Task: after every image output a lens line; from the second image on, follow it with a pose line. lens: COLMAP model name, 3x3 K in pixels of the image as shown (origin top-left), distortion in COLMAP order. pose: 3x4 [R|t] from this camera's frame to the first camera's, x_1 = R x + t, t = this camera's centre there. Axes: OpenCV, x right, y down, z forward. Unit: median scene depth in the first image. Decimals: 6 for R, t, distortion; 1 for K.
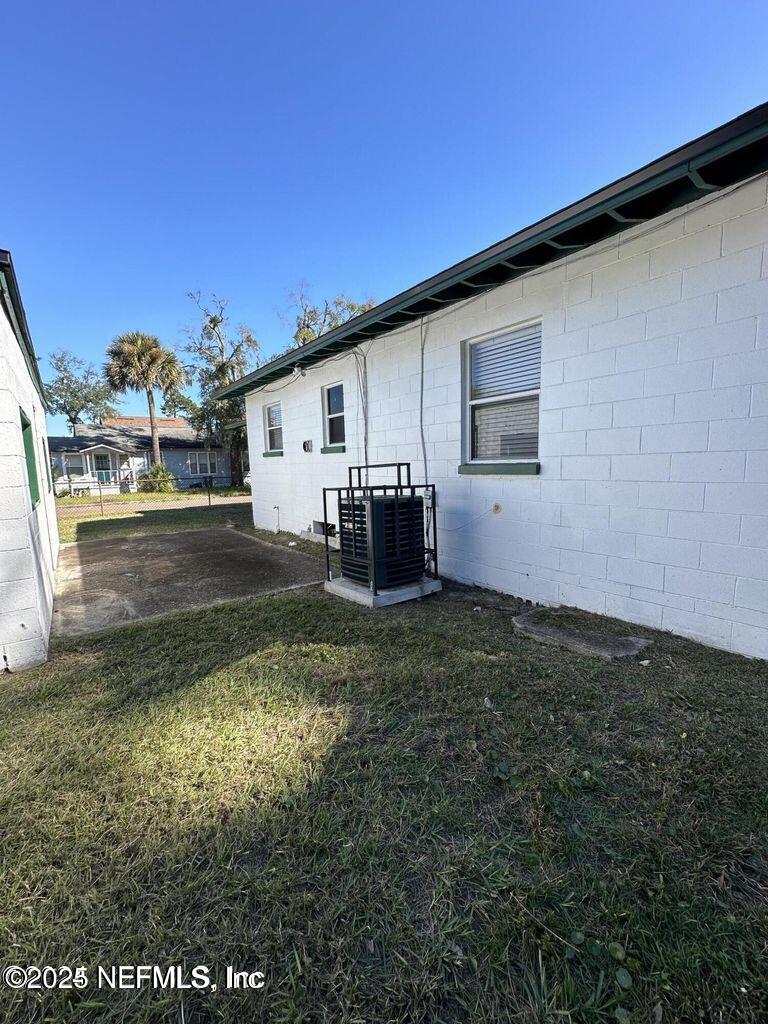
lens RADIAL K [[410.1, 0, 384.0], [0, 410.1, 511.9], [0, 0, 1]] dist [-0.007523, 0.001438]
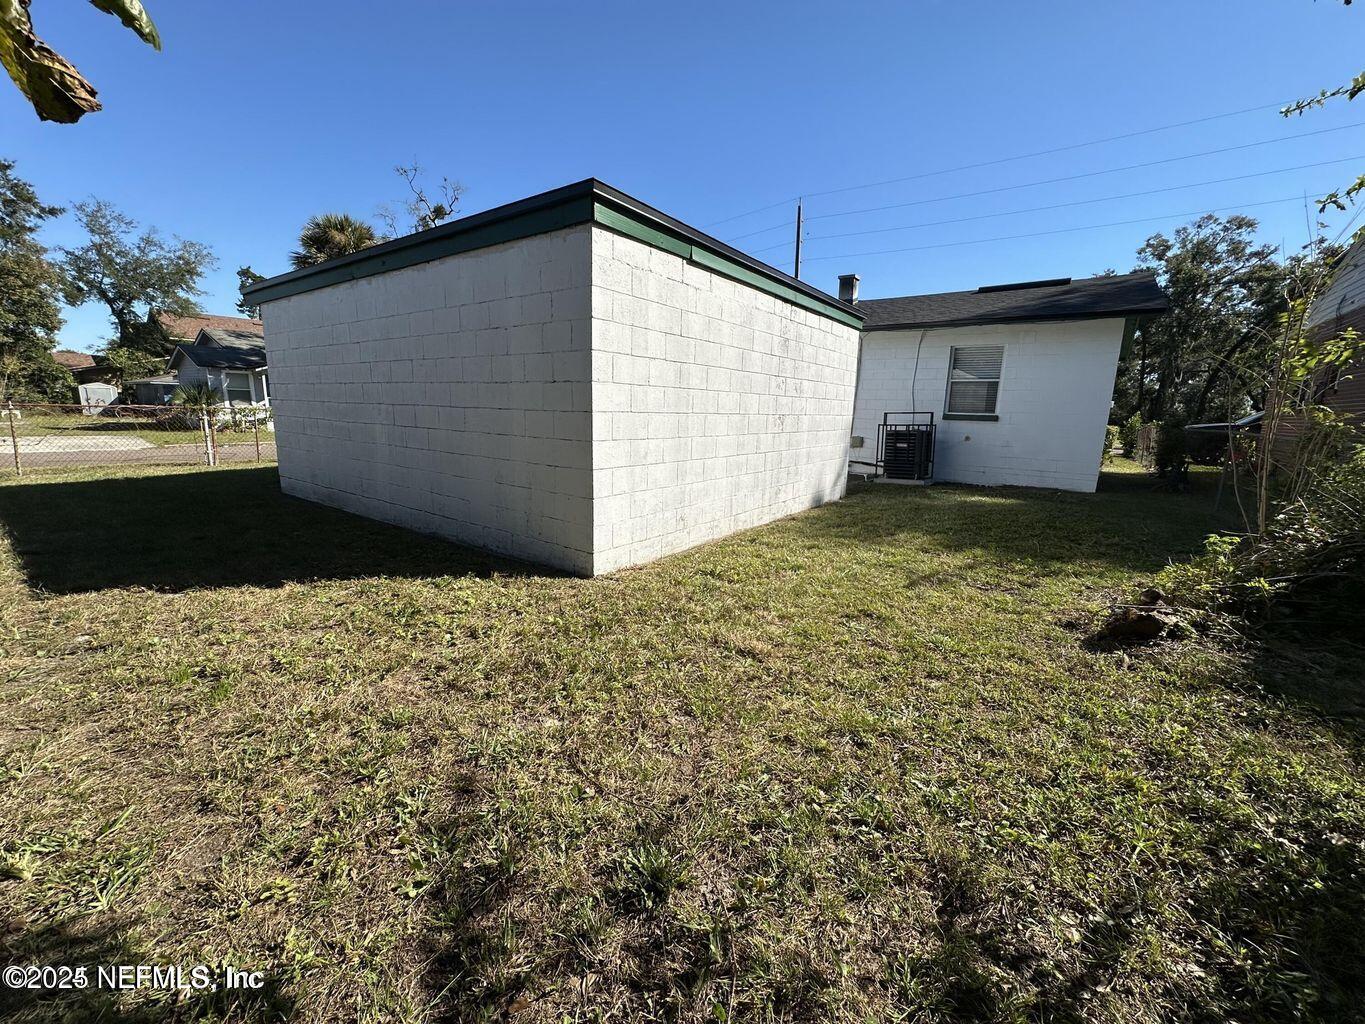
lens RADIAL K [[546.7, 0, 682.1], [0, 546.7, 515.9], [0, 0, 1]] dist [-0.007523, 0.001438]
pose [[0.962490, -0.001858, 0.271312, -0.270077], [-0.018496, 0.997201, 0.072445, 0.030364], [-0.270687, -0.074746, 0.959761, -0.175964]]
